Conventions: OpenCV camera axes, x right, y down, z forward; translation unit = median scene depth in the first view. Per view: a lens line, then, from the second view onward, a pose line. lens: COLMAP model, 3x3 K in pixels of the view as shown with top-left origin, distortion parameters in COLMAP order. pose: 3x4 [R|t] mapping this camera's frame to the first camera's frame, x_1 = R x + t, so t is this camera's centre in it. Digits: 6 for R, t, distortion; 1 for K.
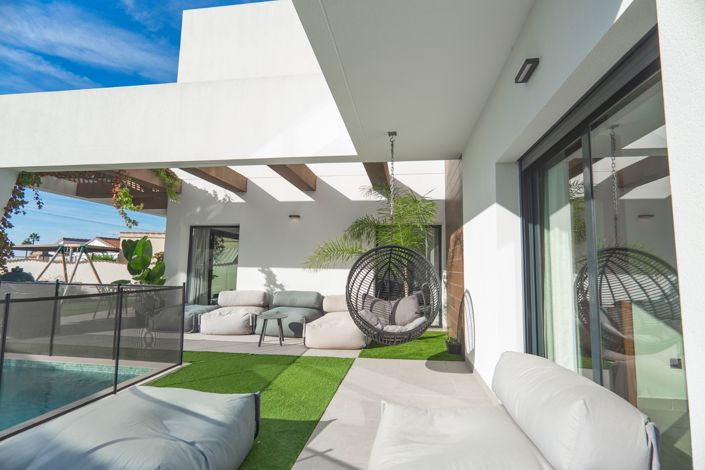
lens RADIAL K [[325.5, 0, 352.2], [0, 325.5, 241.9], [0, 0, 1]] dist [-0.029318, 0.011354]
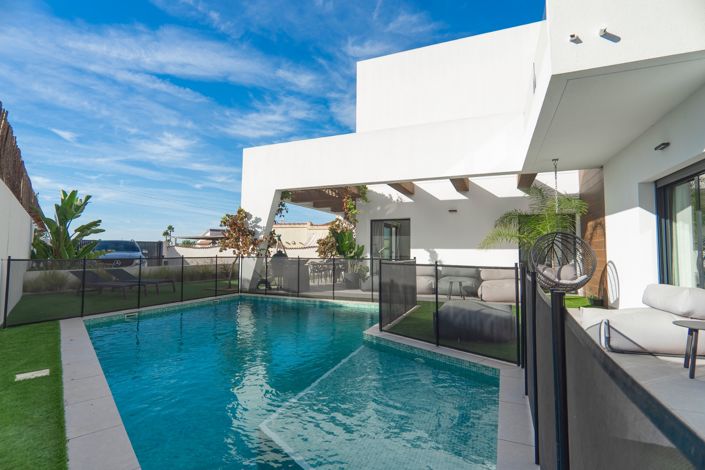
lens RADIAL K [[323.6, 0, 352.5], [0, 323.6, 235.0], [0, 0, 1]] dist [-0.024851, 0.008154]
pose [[0.966926, -0.021126, -0.254179, -0.271841], [0.028297, 0.999297, 0.024589, -0.025275], [0.253481, -0.030968, 0.966845, -0.467371]]
